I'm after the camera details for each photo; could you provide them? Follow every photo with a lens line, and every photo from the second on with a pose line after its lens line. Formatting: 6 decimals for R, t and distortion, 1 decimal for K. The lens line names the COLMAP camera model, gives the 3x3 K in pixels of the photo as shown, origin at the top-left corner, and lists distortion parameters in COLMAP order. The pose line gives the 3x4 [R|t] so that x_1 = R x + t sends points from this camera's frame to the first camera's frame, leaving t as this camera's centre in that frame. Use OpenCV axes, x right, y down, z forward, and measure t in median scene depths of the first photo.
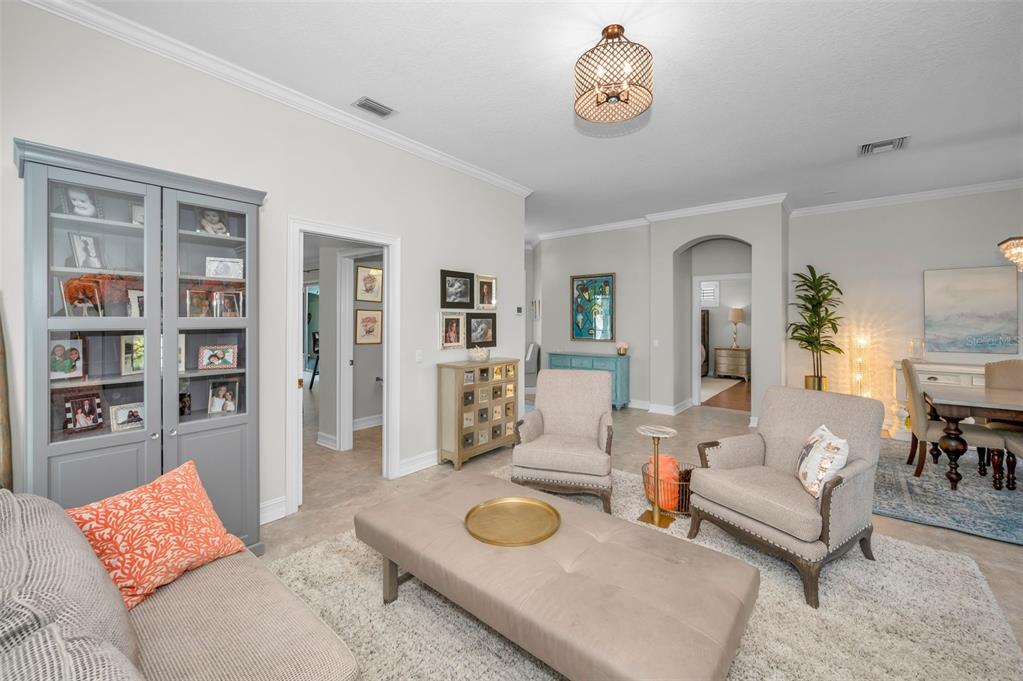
lens RADIAL K [[417.4, 0, 511.6], [0, 417.4, 316.9], [0, 0, 1]] dist [-0.001686, -0.000209]
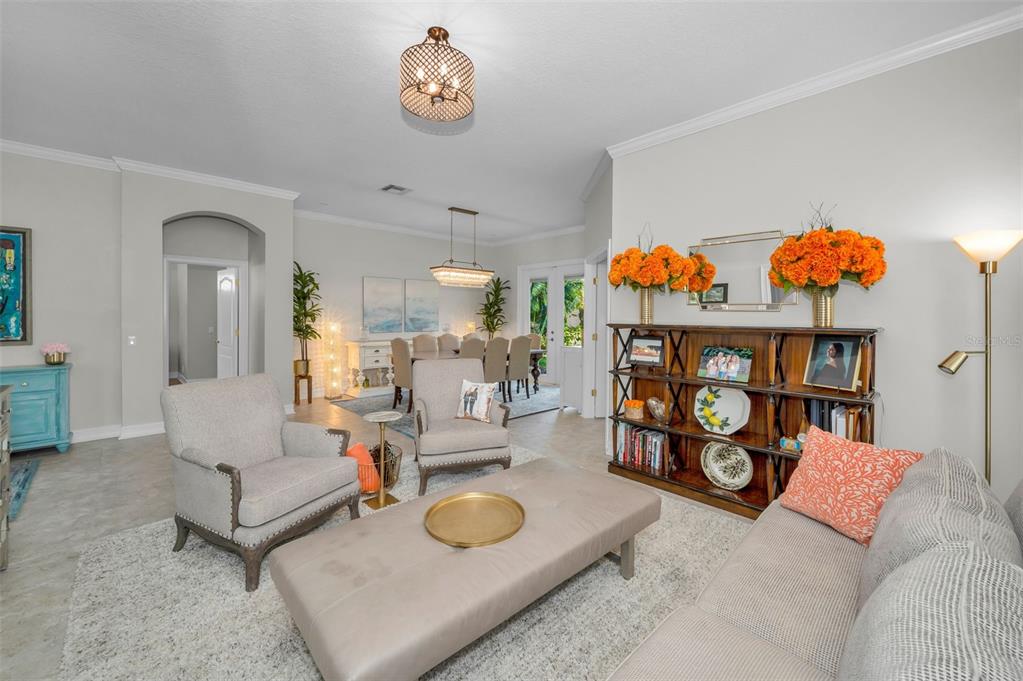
lens RADIAL K [[417.4, 0, 511.6], [0, 417.4, 316.9], [0, 0, 1]] dist [-0.001686, -0.000209]
pose [[0.120709, -0.005830, 0.992671, -0.329533], [-0.013473, 0.999881, 0.007511, 0.008008], [-0.992596, -0.014280, 0.120616, 0.300866]]
